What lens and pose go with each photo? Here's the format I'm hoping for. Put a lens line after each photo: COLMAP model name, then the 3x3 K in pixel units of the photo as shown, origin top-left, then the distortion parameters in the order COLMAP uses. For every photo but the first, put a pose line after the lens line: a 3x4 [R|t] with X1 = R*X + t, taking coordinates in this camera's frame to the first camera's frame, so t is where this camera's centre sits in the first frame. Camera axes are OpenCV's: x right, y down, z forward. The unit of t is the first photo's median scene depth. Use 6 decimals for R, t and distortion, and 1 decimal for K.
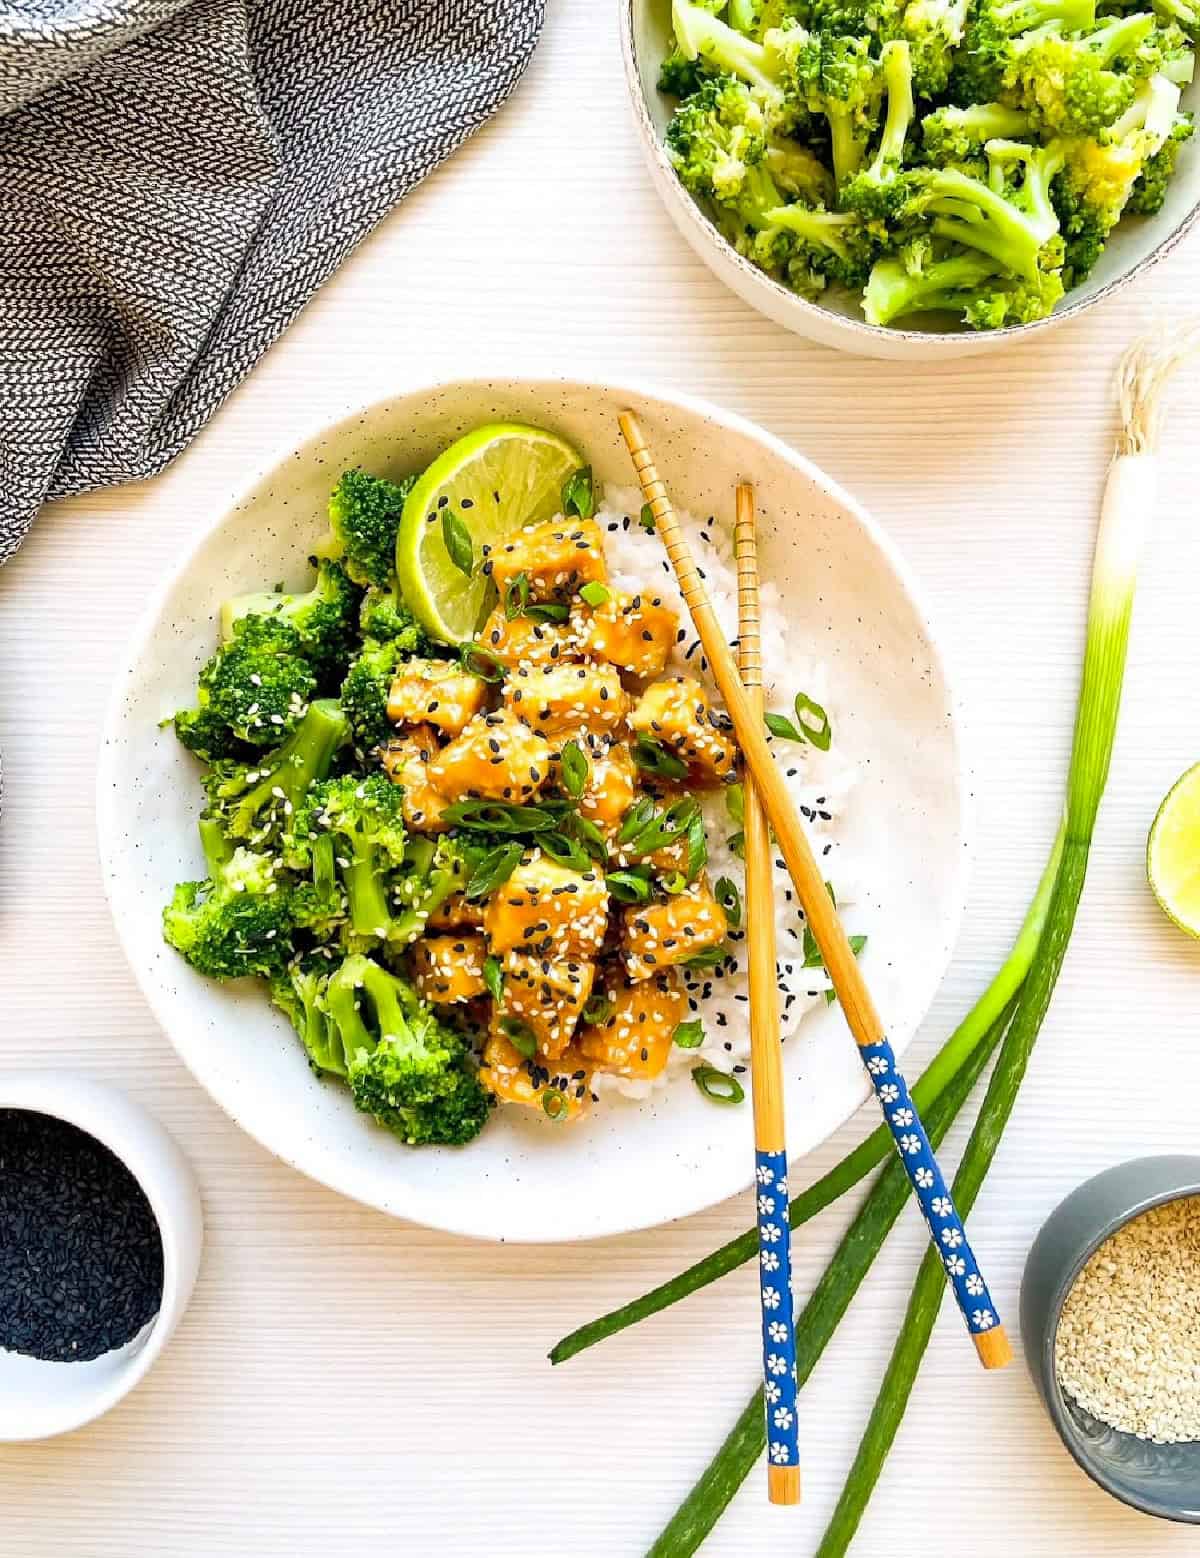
lens RADIAL K [[1346.0, 0, 583.8], [0, 1346.0, 782.7], [0, 0, 1]] dist [0.118840, -0.004074]
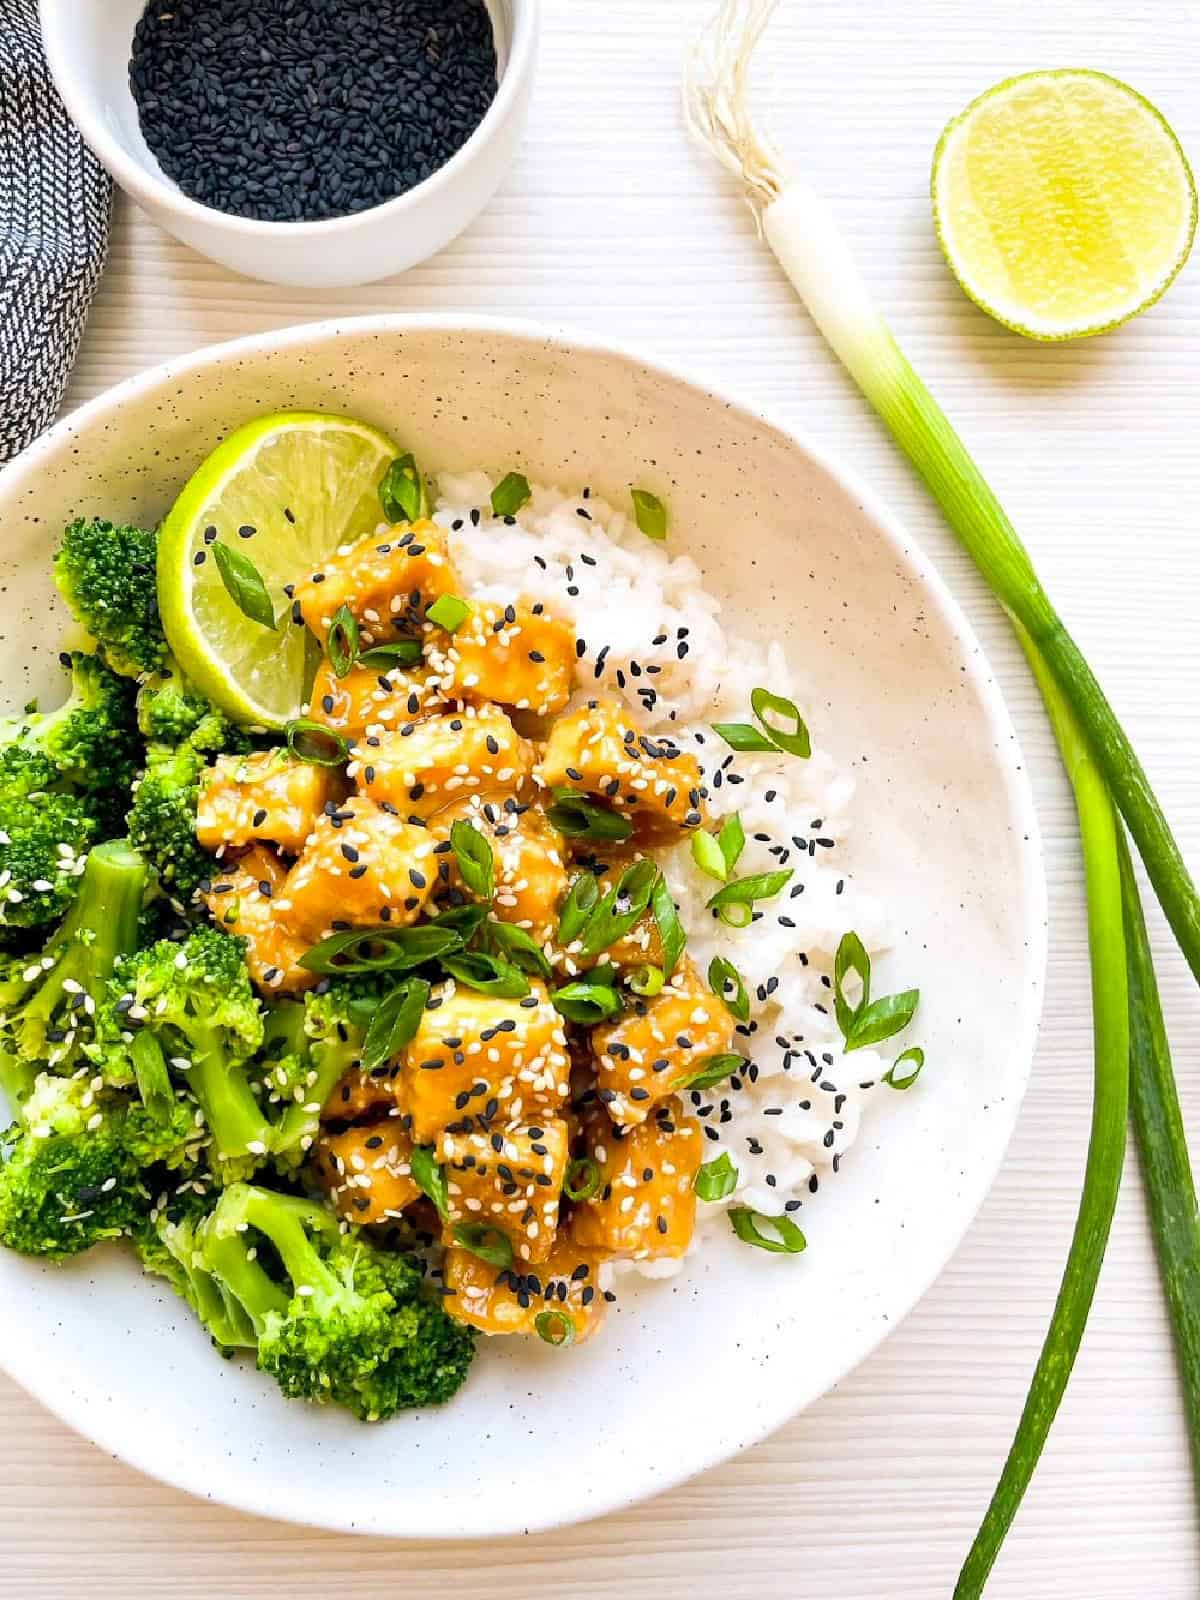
lens RADIAL K [[1462.9, 0, 600.0], [0, 1462.9, 800.0], [0, 0, 1]] dist [0.064059, -0.160394]
pose [[0.973166, -0.223994, 0.052666, 0.022664], [0.225995, 0.973476, -0.035643, 0.002293], [-0.043285, 0.046589, 0.997976, 0.220979]]
